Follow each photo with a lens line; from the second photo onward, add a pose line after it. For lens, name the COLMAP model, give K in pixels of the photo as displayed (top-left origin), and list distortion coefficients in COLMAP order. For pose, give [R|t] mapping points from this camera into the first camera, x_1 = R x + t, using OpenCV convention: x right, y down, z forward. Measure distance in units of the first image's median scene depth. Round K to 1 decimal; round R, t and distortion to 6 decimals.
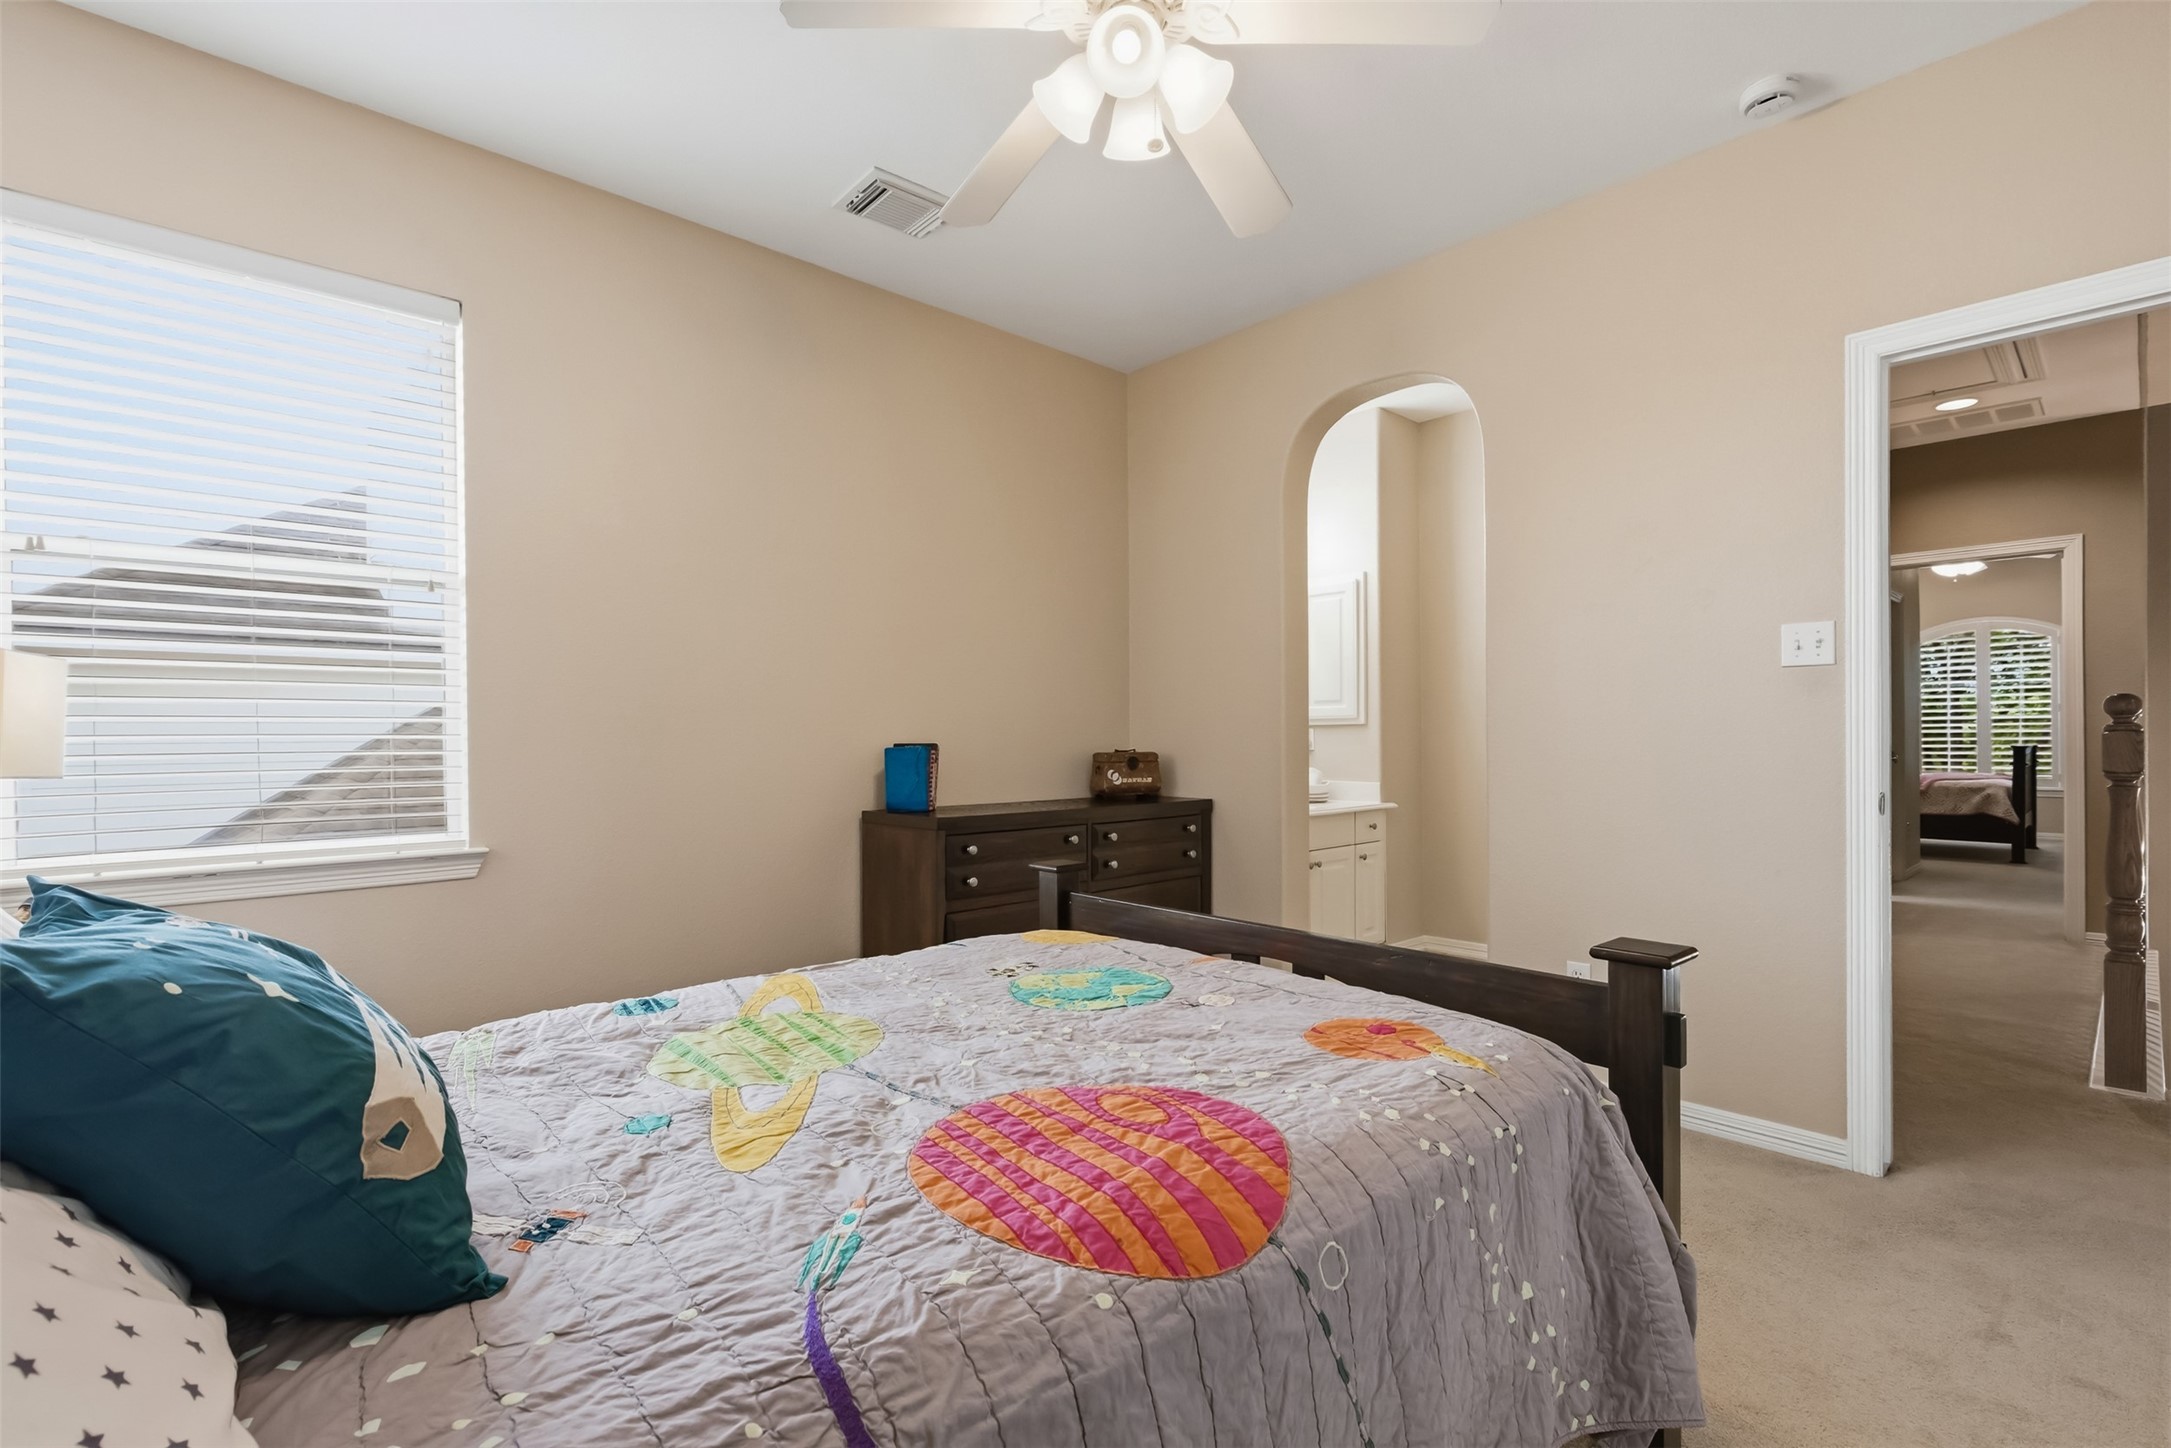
lens RADIAL K [[994.4, 0, 1085.8], [0, 994.4, 732.2], [0, 0, 1]] dist [-0.001059, -0.000025]
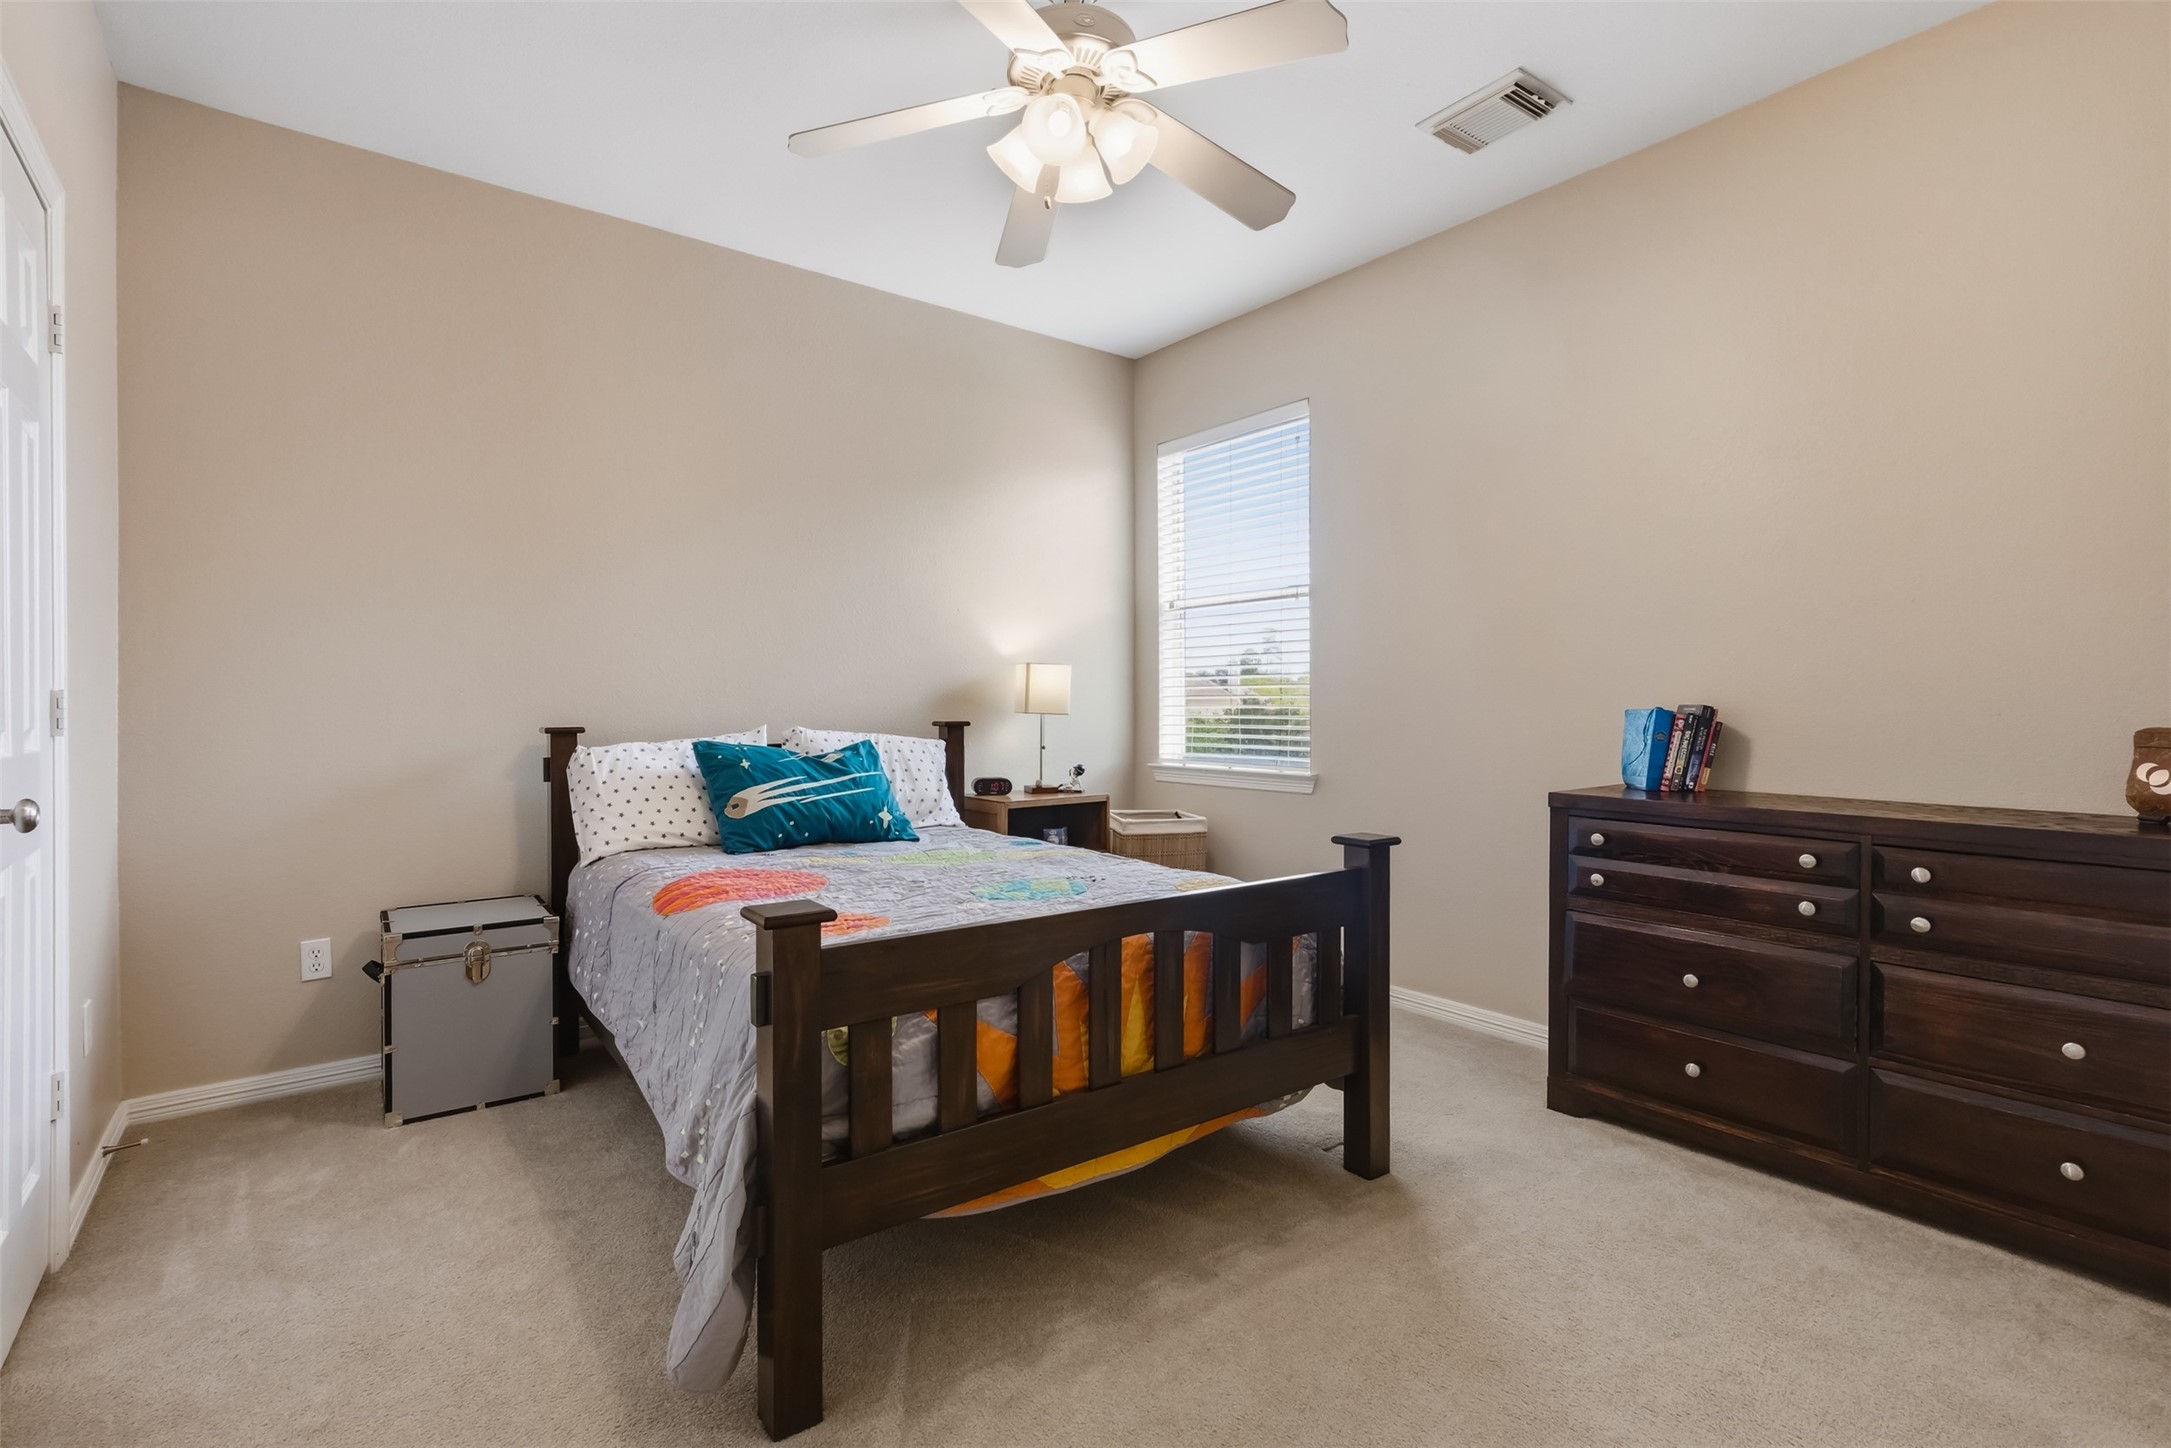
lens RADIAL K [[994.4, 0, 1084.8], [0, 994.4, 717.3], [0, 0, 1]] dist [-0.001059, -0.000025]
pose [[-0.105972, 0.021263, -0.994142, 0.643635], [0.007644, 0.999759, 0.020569, 0.000075], [0.994340, -0.005420, -0.106109, 0.601280]]
